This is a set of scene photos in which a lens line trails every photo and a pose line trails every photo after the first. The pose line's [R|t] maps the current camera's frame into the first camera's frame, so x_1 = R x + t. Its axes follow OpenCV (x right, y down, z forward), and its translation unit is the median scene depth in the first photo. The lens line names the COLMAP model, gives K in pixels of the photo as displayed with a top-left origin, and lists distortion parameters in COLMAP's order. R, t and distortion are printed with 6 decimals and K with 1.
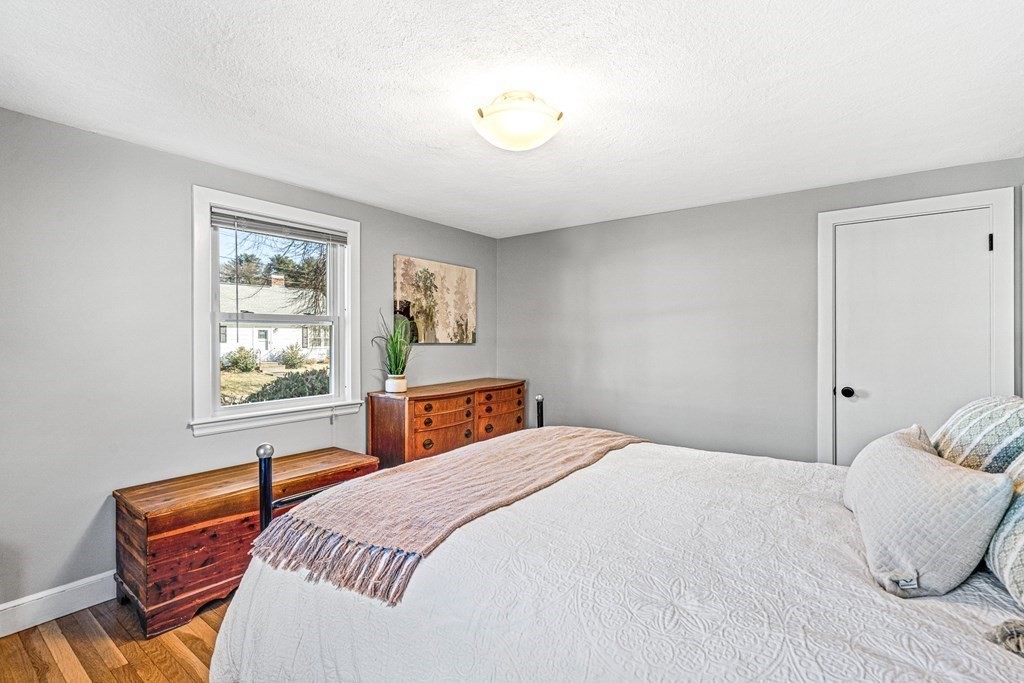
lens RADIAL K [[466.8, 0, 520.2], [0, 466.8, 338.5], [0, 0, 1]] dist [-0.006169, 0.002869]
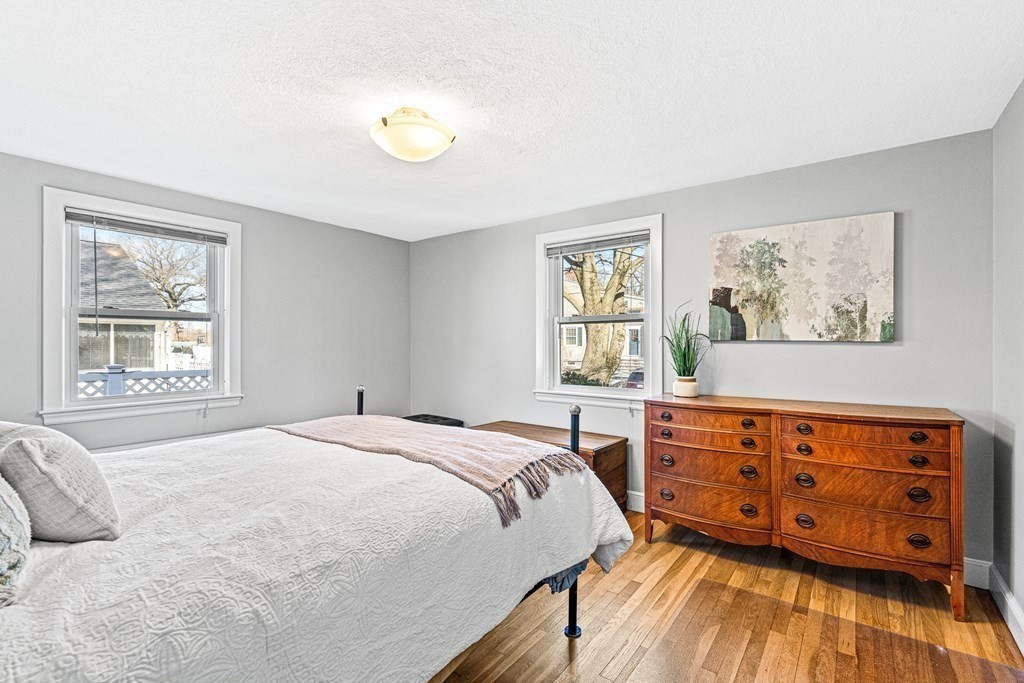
lens RADIAL K [[466.8, 0, 520.0], [0, 466.8, 342.6], [0, 0, 1]] dist [-0.006169, 0.002869]
pose [[0.006243, 0.015882, -0.999854, 0.537694], [0.009294, 0.999830, 0.015939, -0.002146], [0.999937, -0.009392, 0.006095, 0.613728]]
